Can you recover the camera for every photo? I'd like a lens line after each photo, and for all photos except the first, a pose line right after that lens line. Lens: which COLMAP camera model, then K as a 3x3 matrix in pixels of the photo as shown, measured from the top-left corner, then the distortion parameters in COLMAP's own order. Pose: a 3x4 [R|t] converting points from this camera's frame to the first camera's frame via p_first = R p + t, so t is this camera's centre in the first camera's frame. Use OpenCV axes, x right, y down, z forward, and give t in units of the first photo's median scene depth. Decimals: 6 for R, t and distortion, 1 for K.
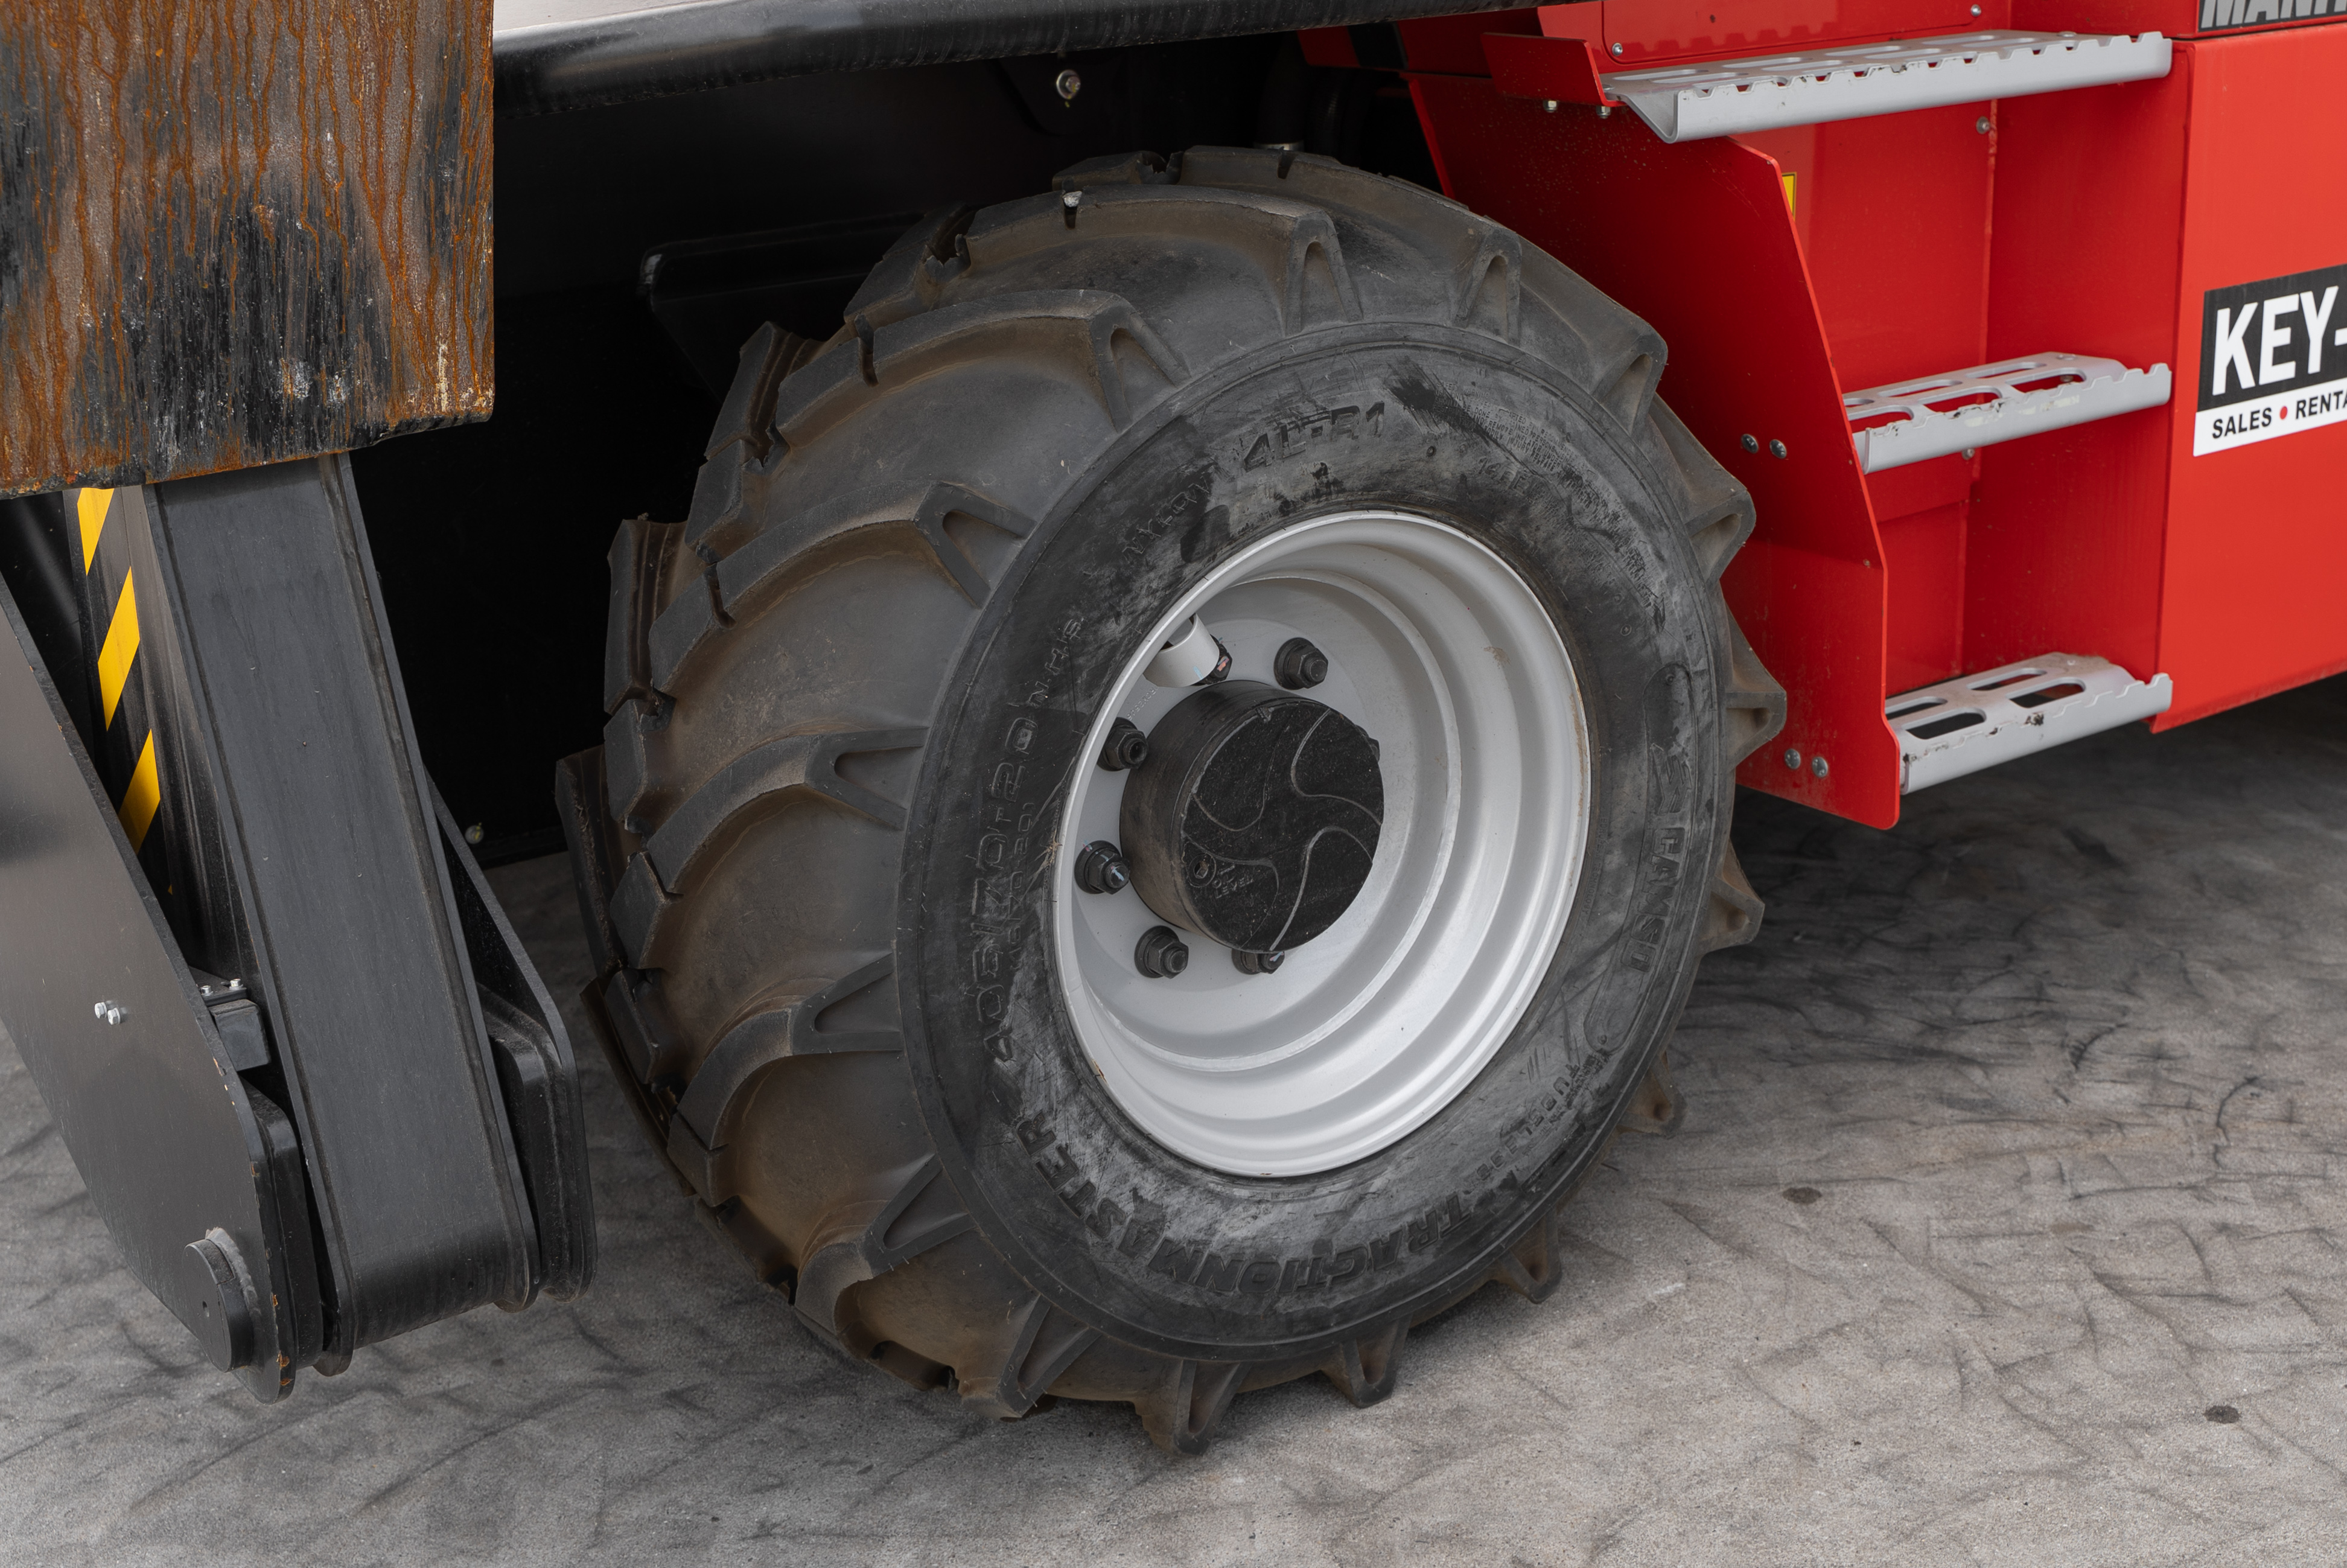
lens RADIAL K [[2971.3, 0, 1167.2], [0, 2971.3, 787.5], [0, 0, 1]] dist [-0.004651, 0.000000]
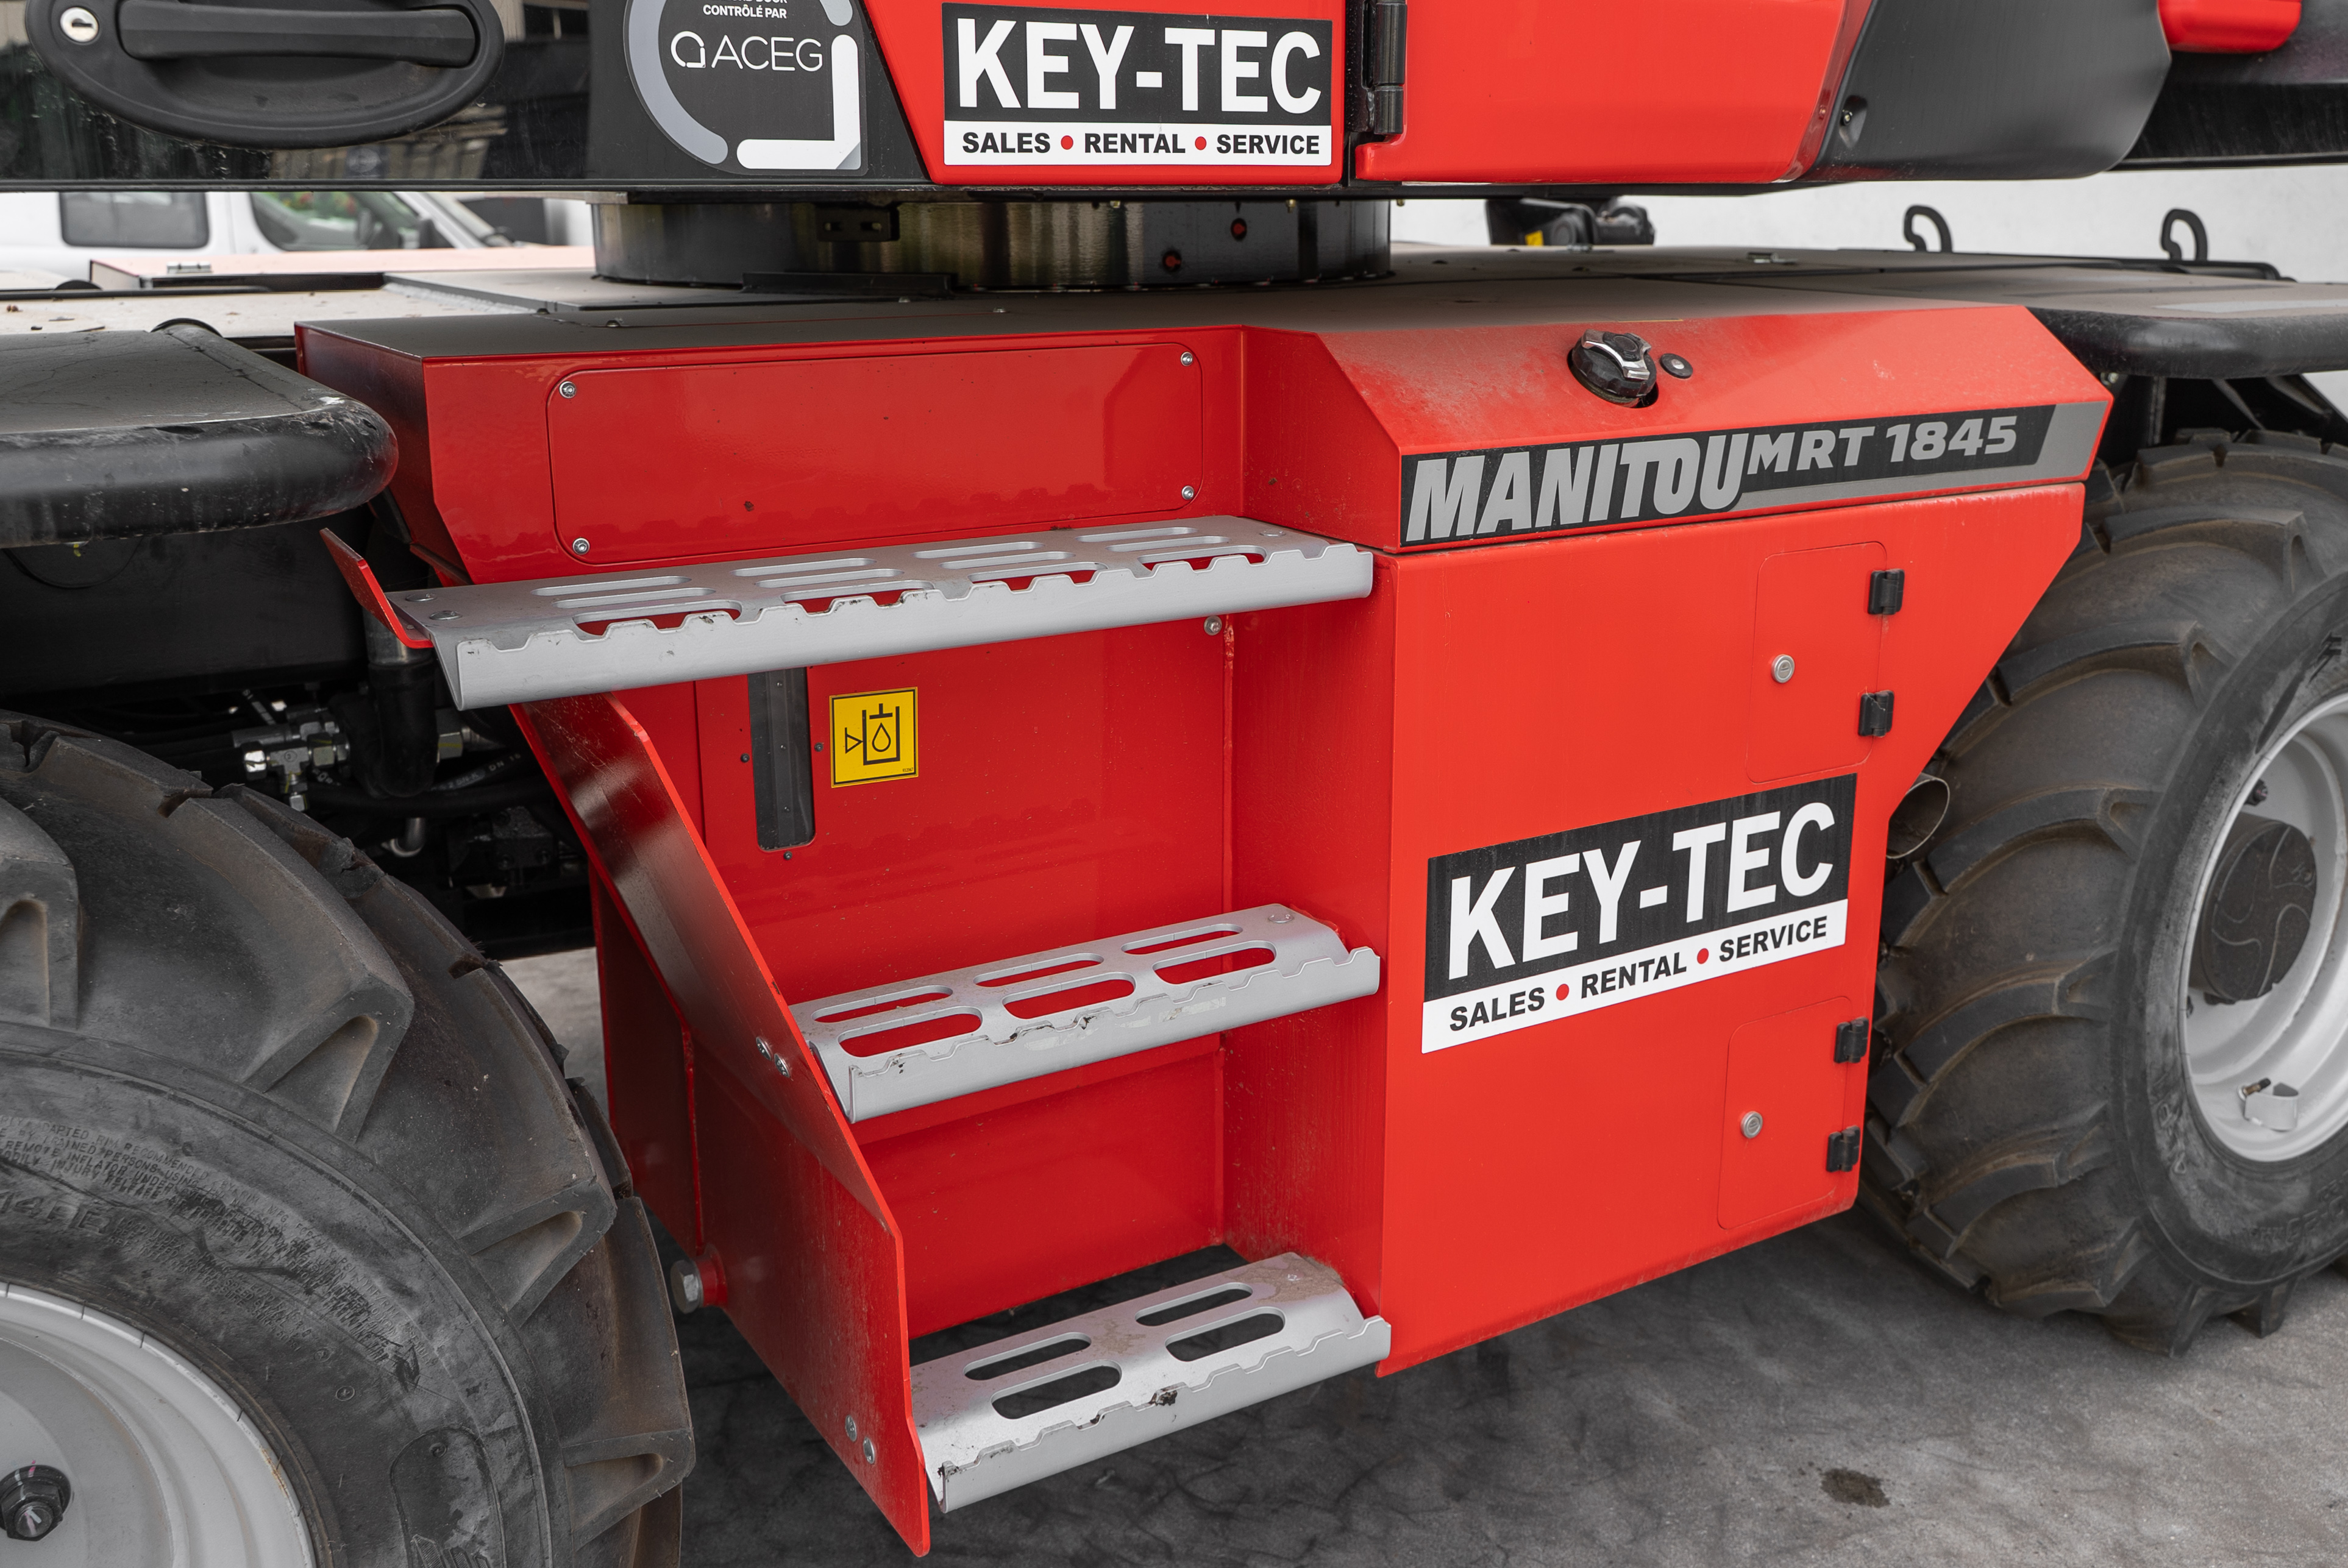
lens RADIAL K [[2172.0, 0, 1185.5], [0, 2172.0, 777.6], [0, 0, 1]] dist [0.009001, -0.001847]
pose [[0.996850, 0.057521, -0.054601, 0.316481], [-0.060118, 0.997076, -0.047170, -0.158111], [0.051728, 0.050304, 0.997393, 0.412752]]
